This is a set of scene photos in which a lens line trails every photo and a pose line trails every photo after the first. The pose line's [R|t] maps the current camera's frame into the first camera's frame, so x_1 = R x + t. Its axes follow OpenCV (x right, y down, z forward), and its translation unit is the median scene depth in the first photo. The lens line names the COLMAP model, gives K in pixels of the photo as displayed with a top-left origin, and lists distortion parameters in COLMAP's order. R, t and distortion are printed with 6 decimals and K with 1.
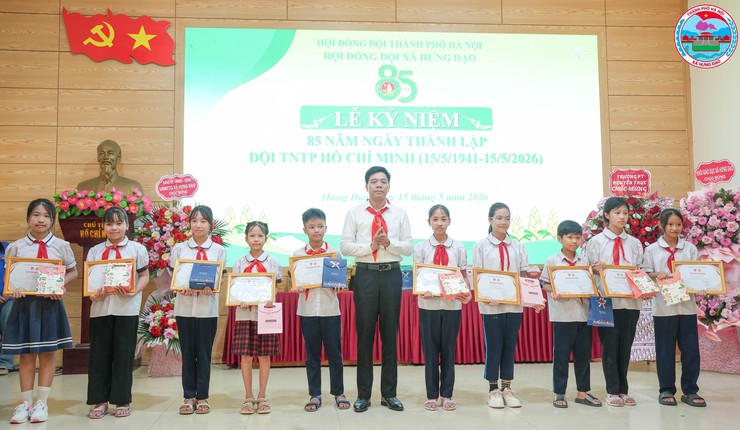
lens RADIAL K [[771.9, 0, 356.0], [0, 771.9, 195.6], [0, 0, 1]] dist [0.054065, 0.000000]
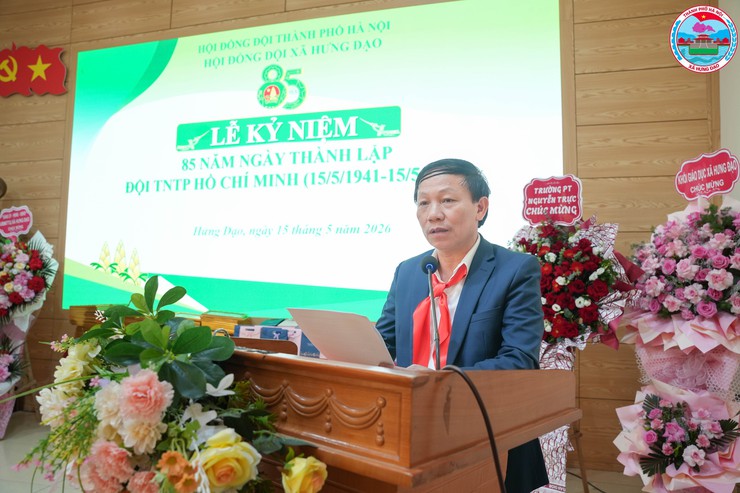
lens RADIAL K [[555.7, 0, 368.0], [0, 555.7, 242.3], [0, 0, 1]] dist [-0.101974, 0.113122]
pose [[0.926984, -0.003956, -0.375080, 0.348255], [0.009599, 0.999867, 0.013178, 0.007861], [0.374978, -0.015817, 0.926899, 0.513626]]
